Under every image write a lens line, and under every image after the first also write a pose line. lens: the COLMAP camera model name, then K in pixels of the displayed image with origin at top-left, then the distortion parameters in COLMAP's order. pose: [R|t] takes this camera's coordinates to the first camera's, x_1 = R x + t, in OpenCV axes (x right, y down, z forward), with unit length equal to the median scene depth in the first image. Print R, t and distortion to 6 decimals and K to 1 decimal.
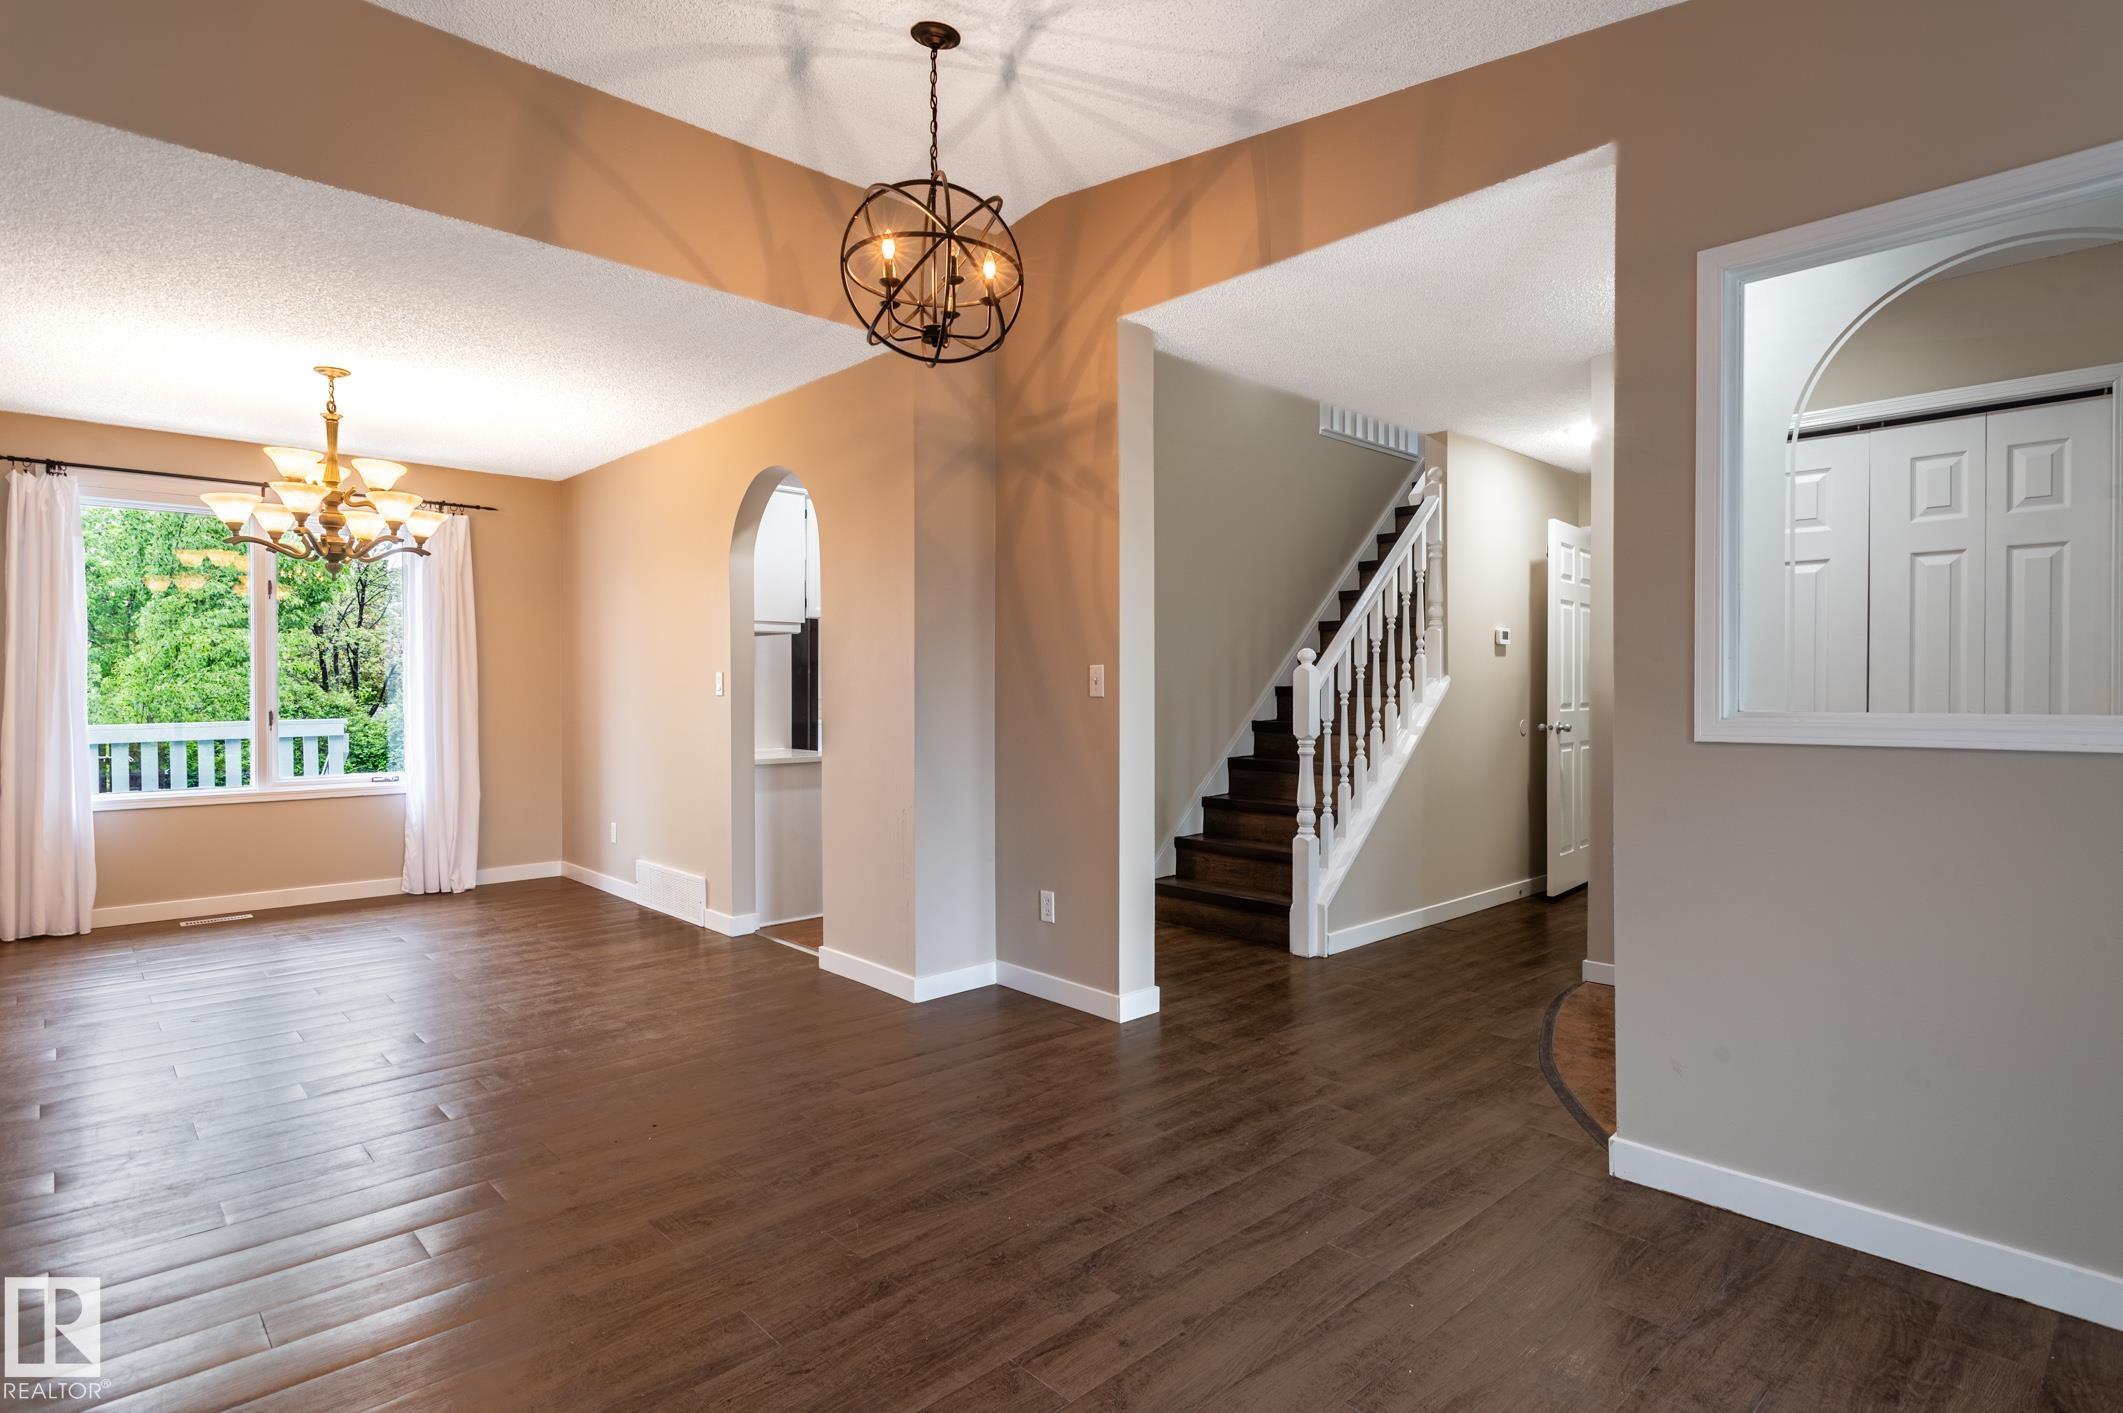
lens RADIAL K [[1082.6, 0, 1059.7], [0, 1082.6, 698.0], [0, 0, 1]] dist [0.010528, -0.006402]
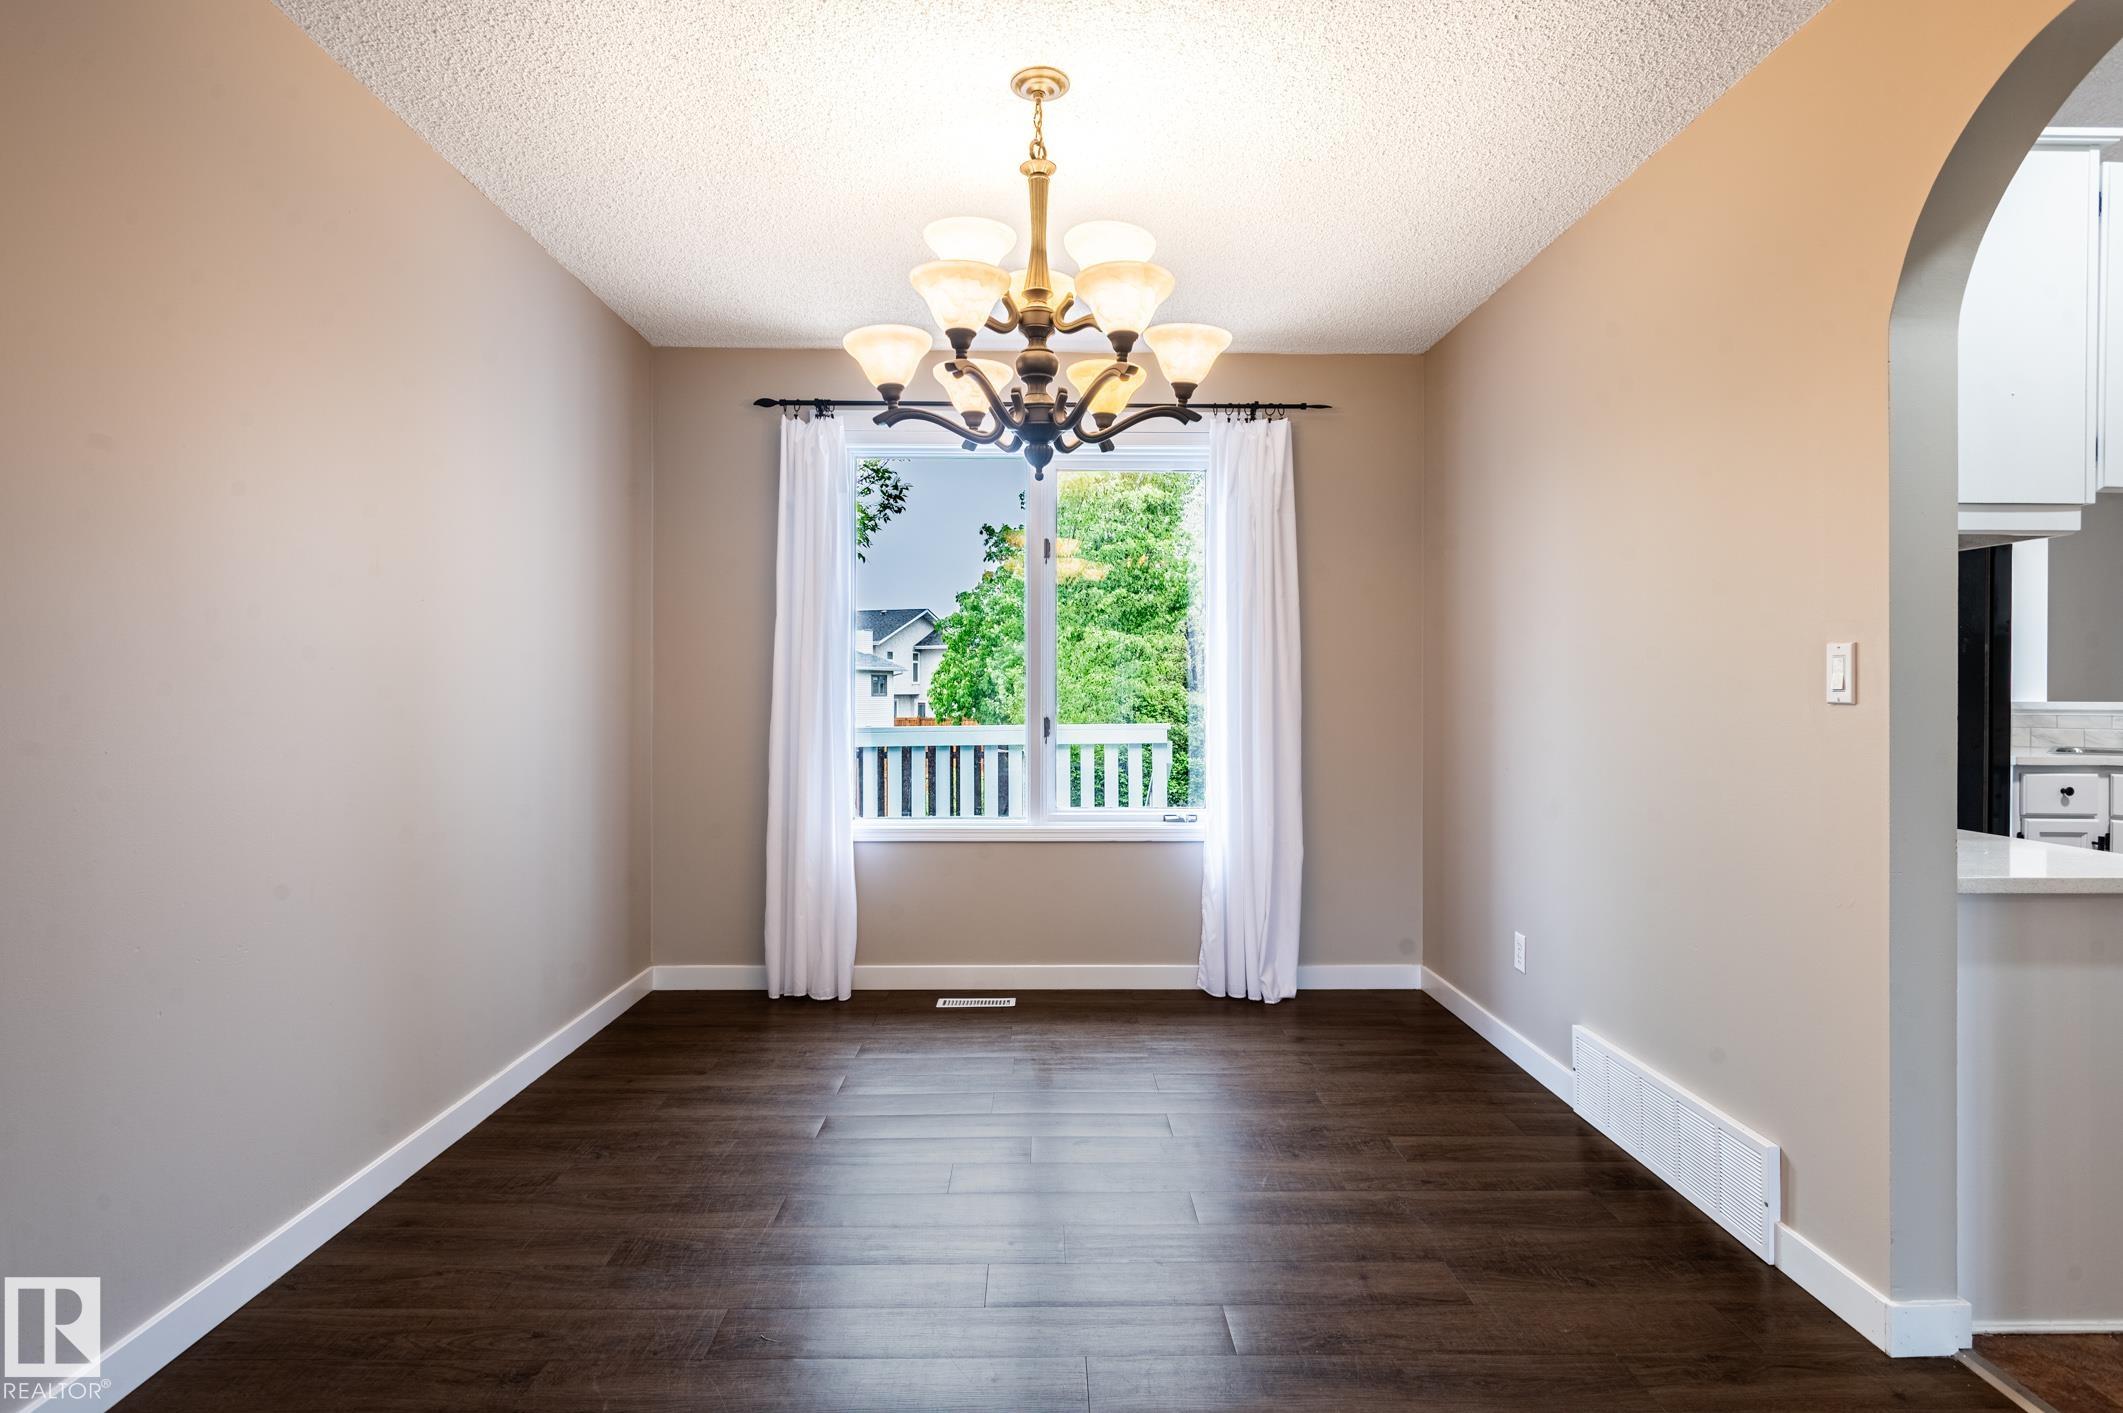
lens RADIAL K [[1082.6, 0, 1060.0], [0, 1082.6, 694.0], [0, 0, 1]] dist [0.010528, -0.006402]
pose [[0.744642, 0.004354, -0.667449, -0.250191], [-0.007533, 0.999970, -0.001882, -0.002410], [0.667421, 0.006429, 0.744653, 0.499126]]
